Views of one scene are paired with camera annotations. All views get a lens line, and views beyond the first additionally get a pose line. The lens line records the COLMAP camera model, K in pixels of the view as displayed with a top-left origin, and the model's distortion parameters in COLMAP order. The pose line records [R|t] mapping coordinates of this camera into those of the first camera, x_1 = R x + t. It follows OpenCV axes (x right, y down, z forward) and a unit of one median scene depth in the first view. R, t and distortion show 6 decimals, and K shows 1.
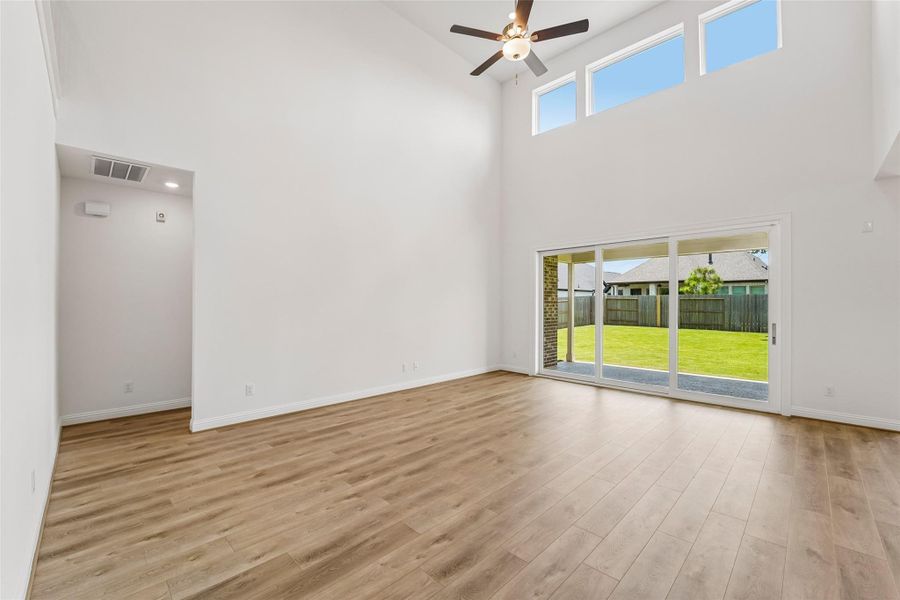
lens RADIAL K [[368.6, 0, 447.3], [0, 368.6, 300.9], [0, 0, 1]] dist [-0.020666, 0.000132]
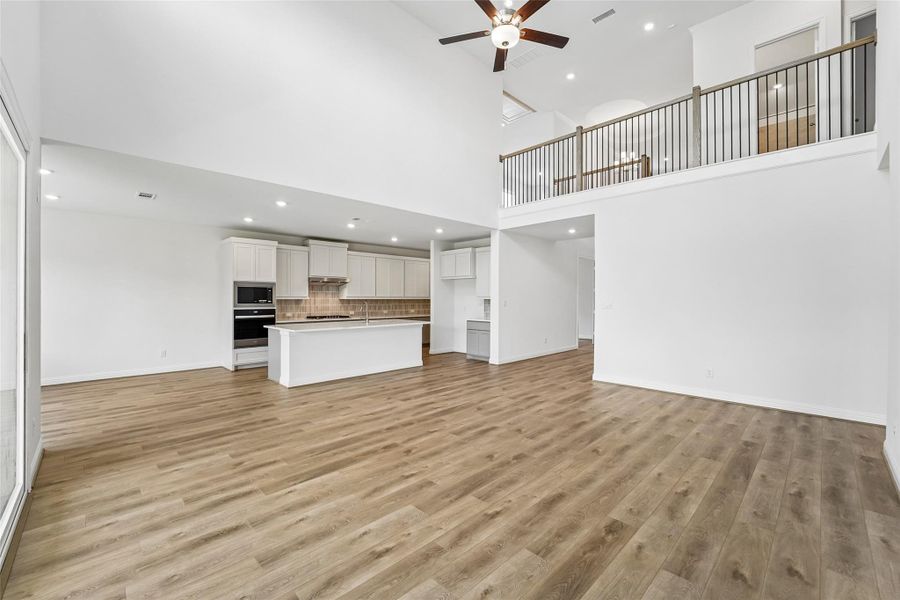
lens RADIAL K [[375.8, 0, 450.0], [0, 375.8, 300.0], [0, 0, 1]] dist [-0.018150, 0.000113]
pose [[-0.999979, -0.002763, 0.005835, 0.261757], [-0.002781, 0.999992, -0.002983, 0.013034], [-0.005827, -0.002999, -0.999979, 1.601986]]
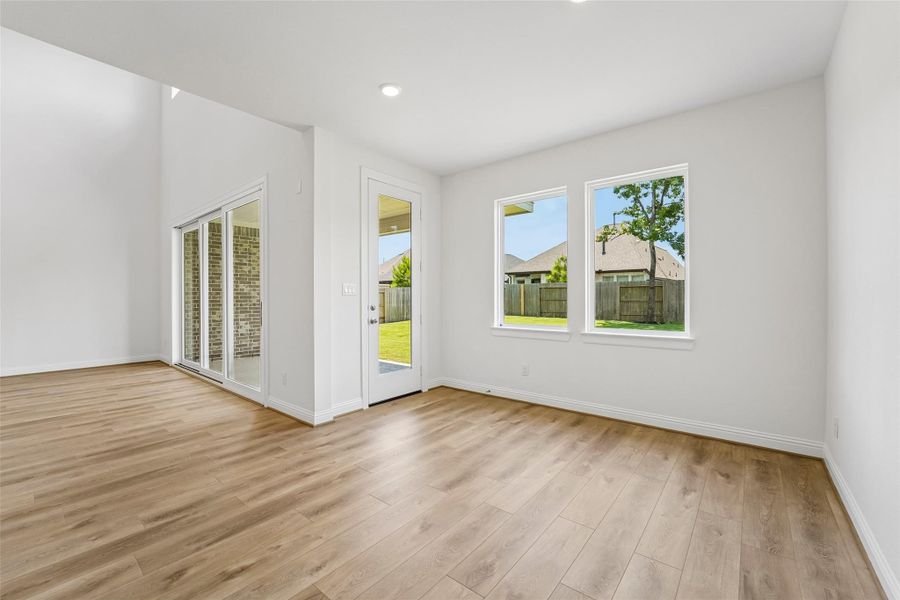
lens RADIAL K [[368.6, 0, 447.3], [0, 368.6, 300.9], [0, 0, 1]] dist [-0.020666, 0.000132]
pose [[0.994931, -0.003118, 0.100516, 1.307900], [0.000767, 0.999726, 0.023414, 0.038570], [-0.100561, -0.023218, 0.994660, 0.070690]]
